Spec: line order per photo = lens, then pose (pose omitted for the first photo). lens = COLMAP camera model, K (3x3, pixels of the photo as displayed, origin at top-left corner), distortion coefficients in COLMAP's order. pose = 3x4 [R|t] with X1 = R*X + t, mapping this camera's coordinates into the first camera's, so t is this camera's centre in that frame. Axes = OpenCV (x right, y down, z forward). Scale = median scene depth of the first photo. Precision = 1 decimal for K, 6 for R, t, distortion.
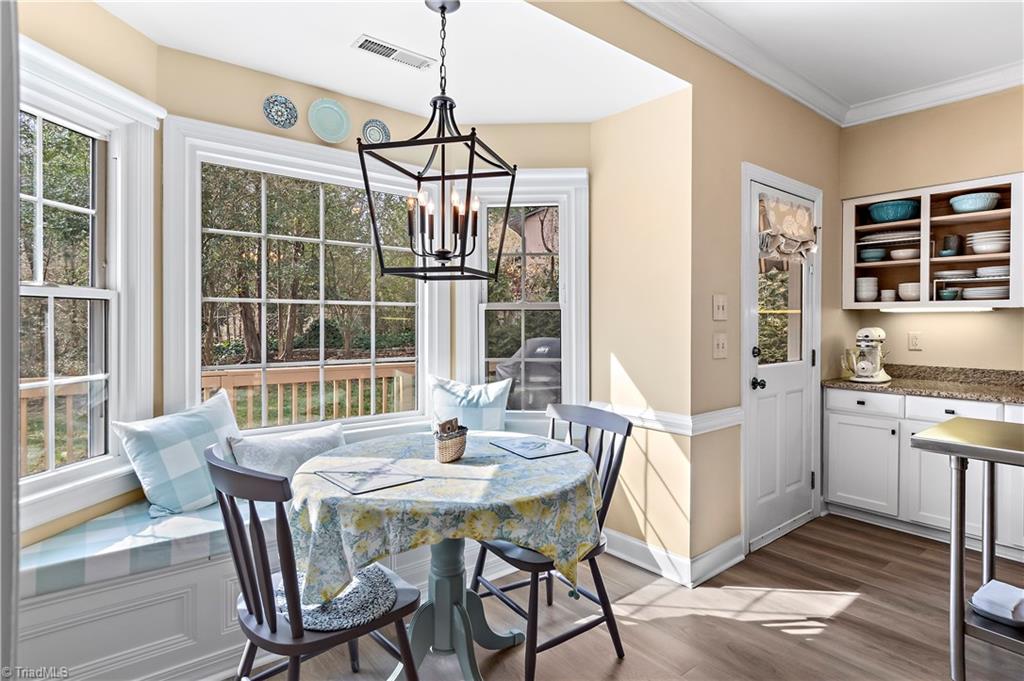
lens RADIAL K [[546.7, 0, 536.3], [0, 546.7, 325.6], [0, 0, 1]] dist [-0.002549, -0.001043]
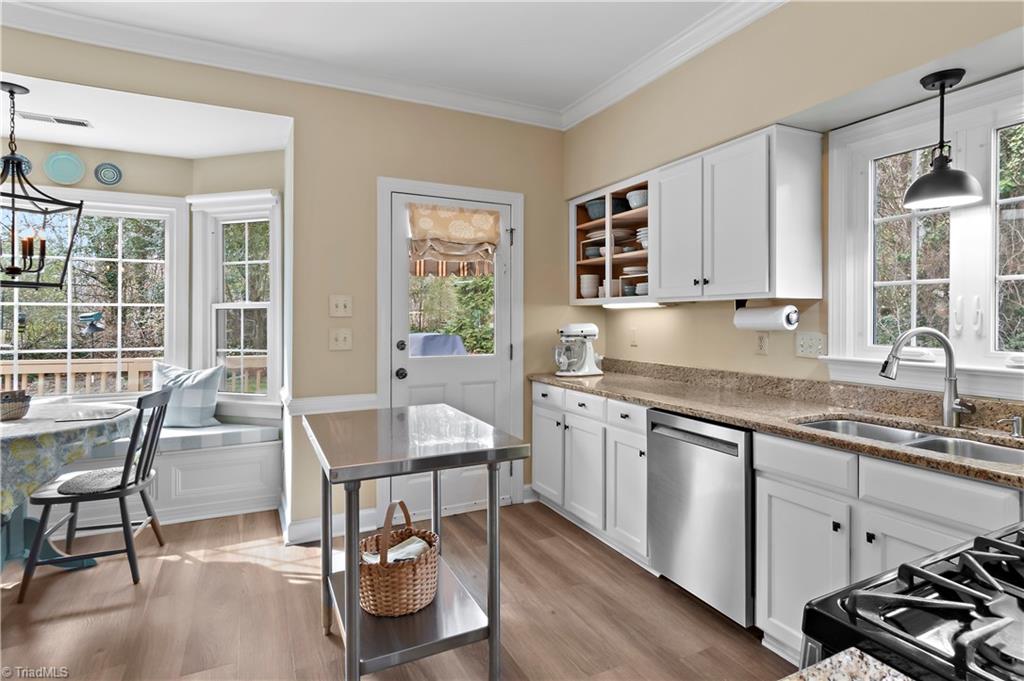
lens RADIAL K [[546.7, 0, 534.4], [0, 546.7, 316.3], [0, 0, 1]] dist [-0.002549, -0.001043]
pose [[0.976165, -0.004377, -0.216987, 0.818702], [0.002013, 0.999936, -0.011112, 0.002156], [0.217021, 0.010410, 0.976111, -0.028293]]
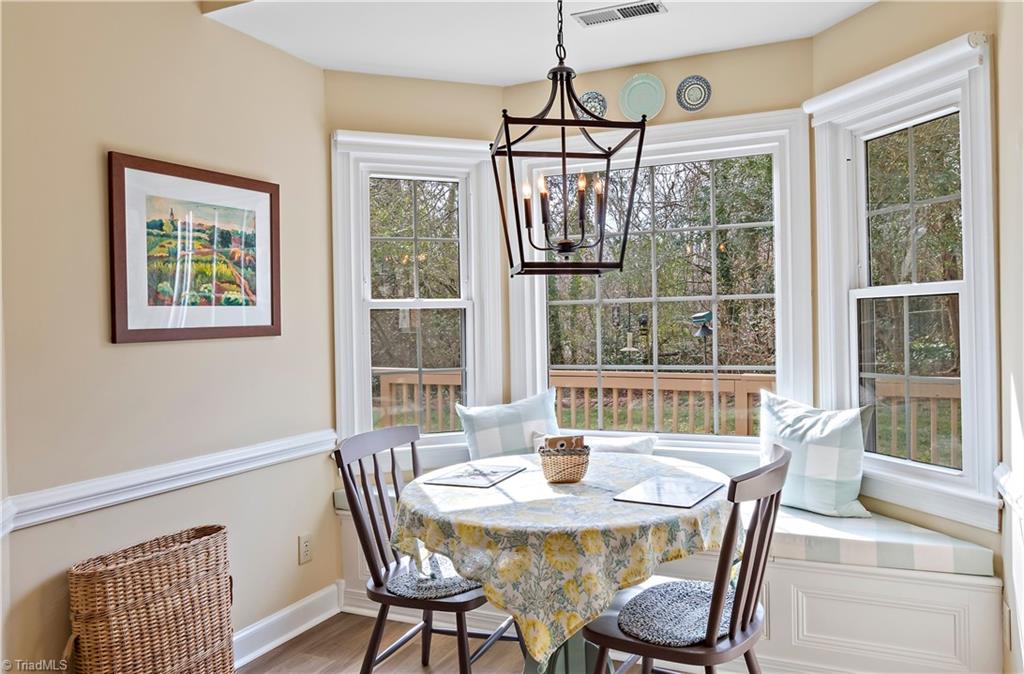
lens RADIAL K [[714.3, 0, 556.2], [0, 714.3, 327.9], [0, 0, 1]] dist [-0.016474, 0.006633]
pose [[0.438765, -0.008257, -0.898564, 0.495024], [0.015151, 0.999884, -0.001790, 0.001719], [0.898474, -0.012829, 0.438839, 0.282018]]
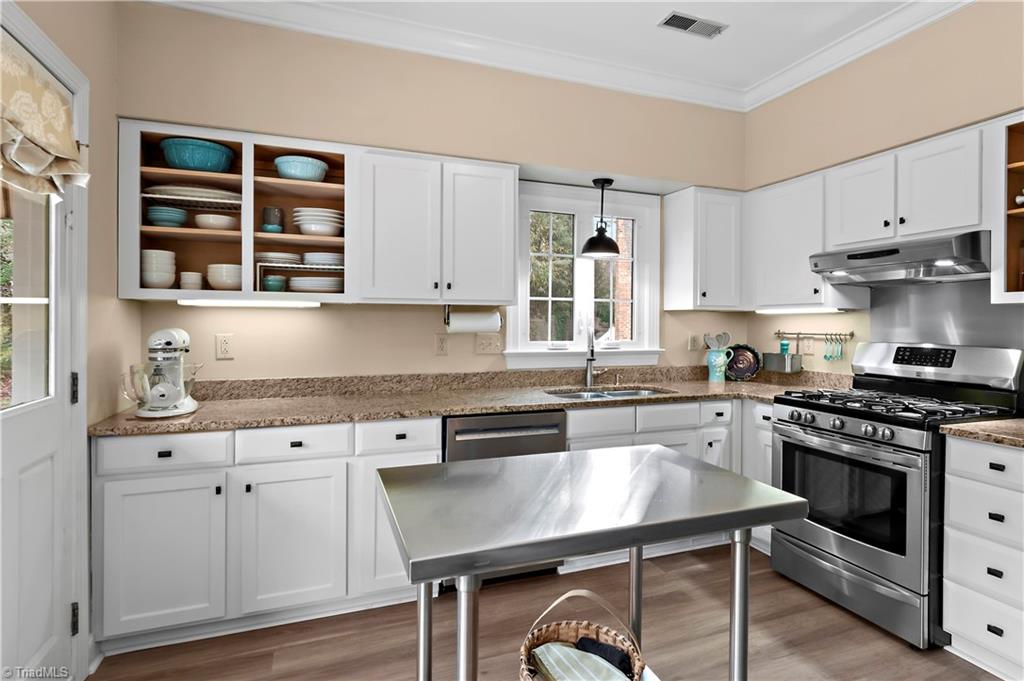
lens RADIAL K [[546.7, 0, 534.9], [0, 546.7, 322.0], [0, 0, 1]] dist [-0.002549, -0.001043]
pose [[0.308870, -0.003742, 0.951097, 0.149319], [0.003153, 0.999991, 0.002910, -0.005206], [-0.951099, 0.002100, 0.308879, 0.430425]]
